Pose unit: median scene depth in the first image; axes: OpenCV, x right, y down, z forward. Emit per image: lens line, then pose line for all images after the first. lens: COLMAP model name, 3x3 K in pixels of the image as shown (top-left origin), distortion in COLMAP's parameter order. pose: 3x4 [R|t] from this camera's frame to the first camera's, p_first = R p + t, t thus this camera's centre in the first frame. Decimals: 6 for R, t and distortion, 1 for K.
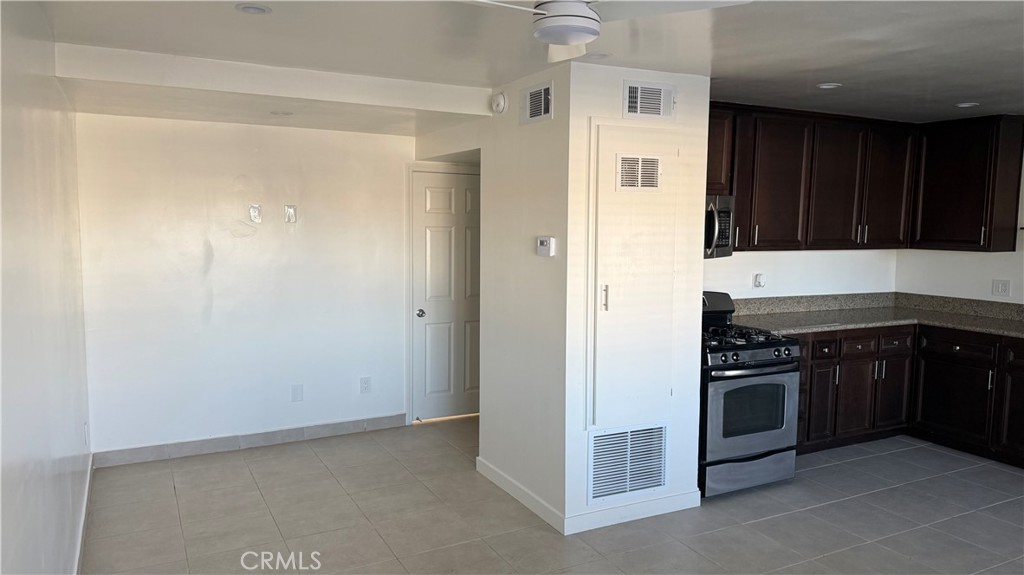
lens RADIAL K [[724.7, 0, 511.4], [0, 724.7, 281.2], [0, 0, 1]] dist [0.156753, -0.295669]
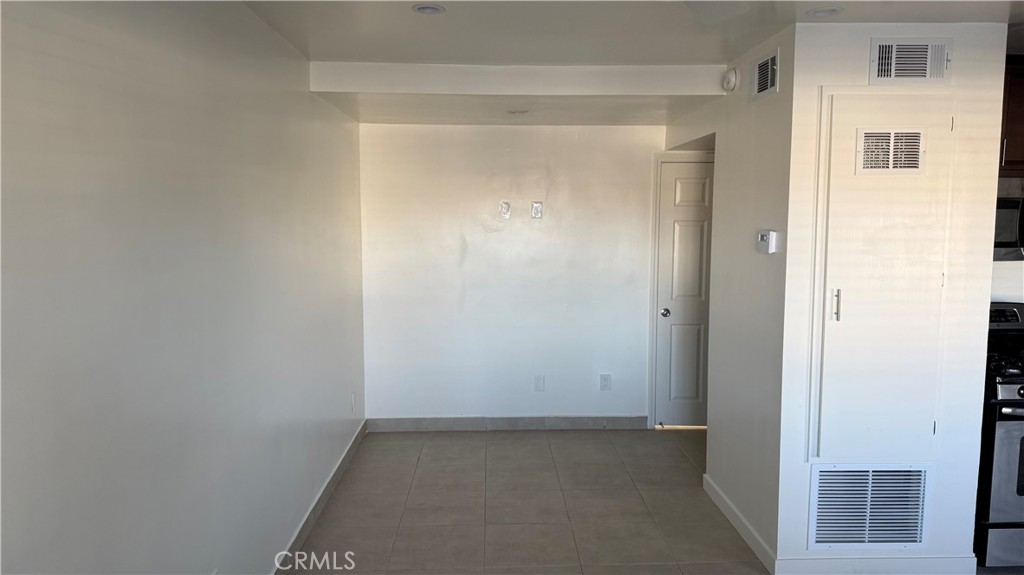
lens RADIAL K [[720.9, 0, 510.9], [0, 720.9, 281.8], [0, 0, 1]] dist [-0.001701, -0.005470]
pose [[0.897209, 0.033088, -0.440364, 0.128730], [-0.030513, 0.999451, 0.012929, -0.002170], [0.440550, 0.001836, 0.897726, 0.090480]]
